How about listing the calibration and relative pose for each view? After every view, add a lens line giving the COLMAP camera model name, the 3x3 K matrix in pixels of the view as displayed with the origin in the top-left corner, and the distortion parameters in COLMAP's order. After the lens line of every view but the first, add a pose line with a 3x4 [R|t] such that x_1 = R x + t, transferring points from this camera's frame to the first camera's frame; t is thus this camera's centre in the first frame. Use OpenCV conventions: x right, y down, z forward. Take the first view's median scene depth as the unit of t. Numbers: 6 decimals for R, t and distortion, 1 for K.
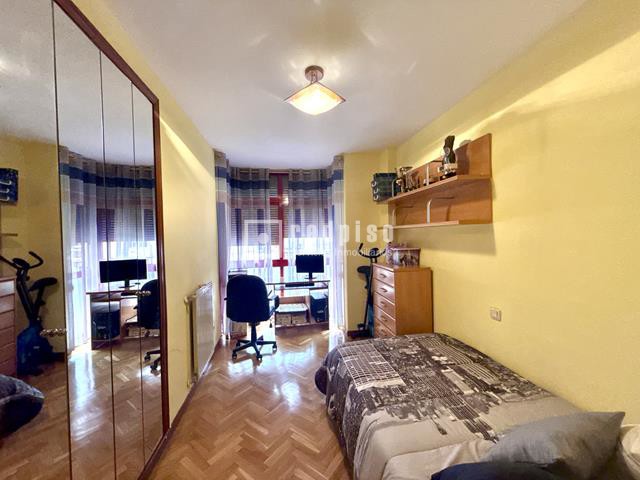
lens RADIAL K [[255.6, 0, 318.6], [0, 255.6, 239.8], [0, 0, 1]] dist [0.000686, 0.000148]
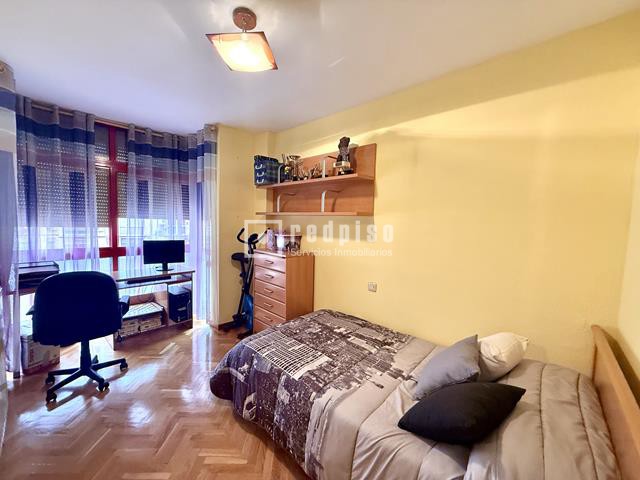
lens RADIAL K [[255.6, 0, 318.6], [0, 255.6, 239.8], [0, 0, 1]] dist [0.000686, 0.000148]
pose [[0.788030, 0.002721, 0.615631, -0.260354], [-0.036528, 0.998435, 0.042345, 0.007183], [-0.614553, -0.055857, 0.786896, 0.138497]]
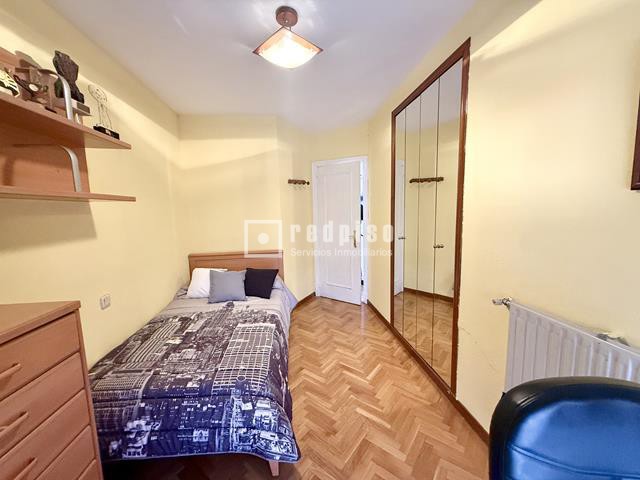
lens RADIAL K [[255.6, 0, 318.6], [0, 255.6, 239.8], [0, 0, 1]] dist [0.000686, 0.000148]
pose [[-0.998008, 0.041774, 0.047266, -0.104445], [0.047905, 0.989403, 0.137065, -0.016069], [-0.041039, 0.139057, -0.989434, 1.533736]]
